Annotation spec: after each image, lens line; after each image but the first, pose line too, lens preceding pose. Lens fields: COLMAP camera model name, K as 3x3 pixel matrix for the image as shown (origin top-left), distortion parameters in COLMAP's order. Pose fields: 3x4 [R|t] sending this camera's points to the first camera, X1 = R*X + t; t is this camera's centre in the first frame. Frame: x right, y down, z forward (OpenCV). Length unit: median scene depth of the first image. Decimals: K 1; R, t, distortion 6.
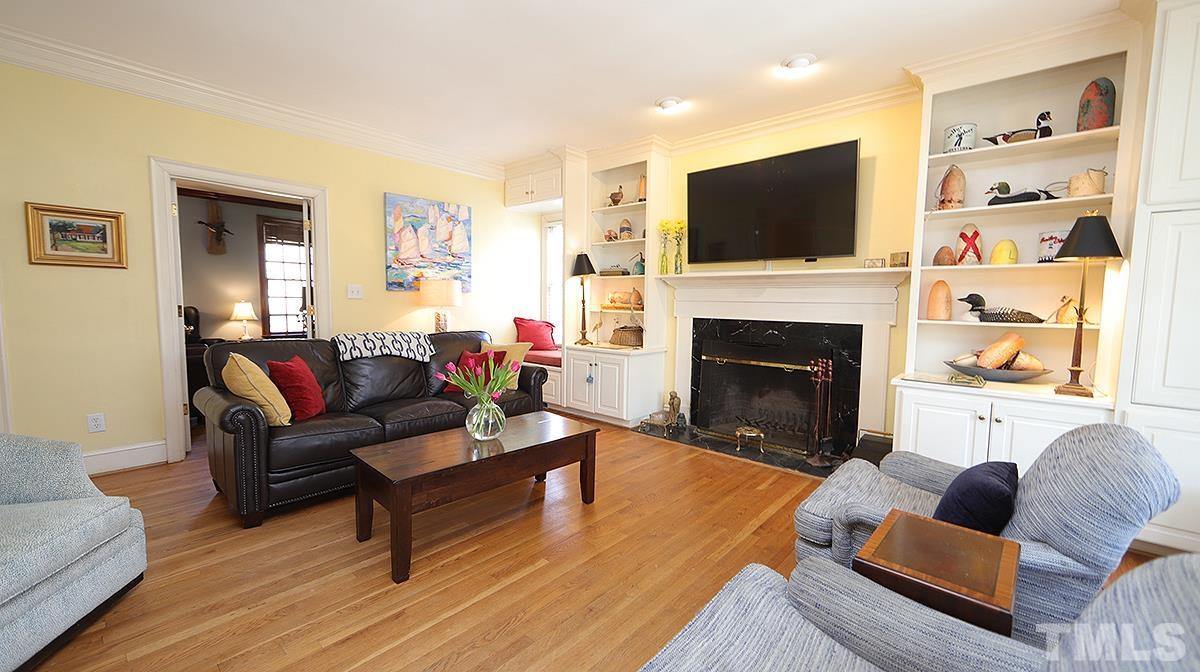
lens RADIAL K [[468.3, 0, 601.3], [0, 468.3, 337.5], [0, 0, 1]] dist [-0.007883, -0.000360]
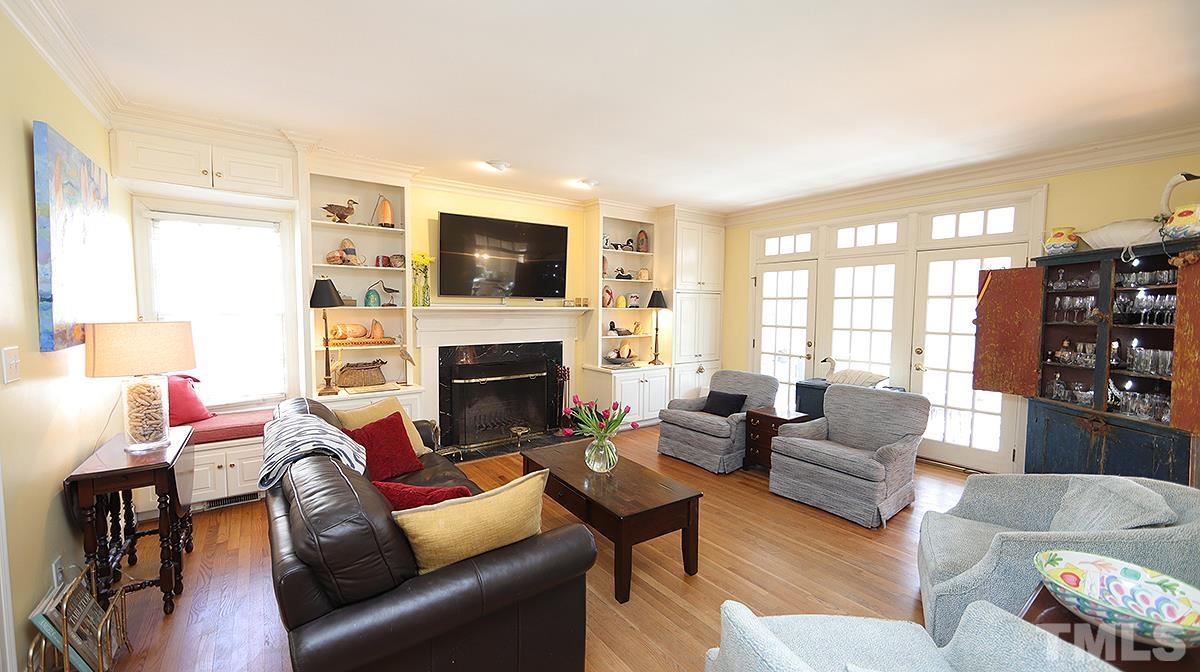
lens RADIAL K [[468.3, 0, 602.1], [0, 468.3, 335.0], [0, 0, 1]] dist [-0.007883, -0.000360]
pose [[0.202435, -0.073977, 0.976498, -0.914912], [0.069489, 0.995714, 0.061027, -0.129250], [-0.976827, 0.055502, 0.206708, 0.504989]]
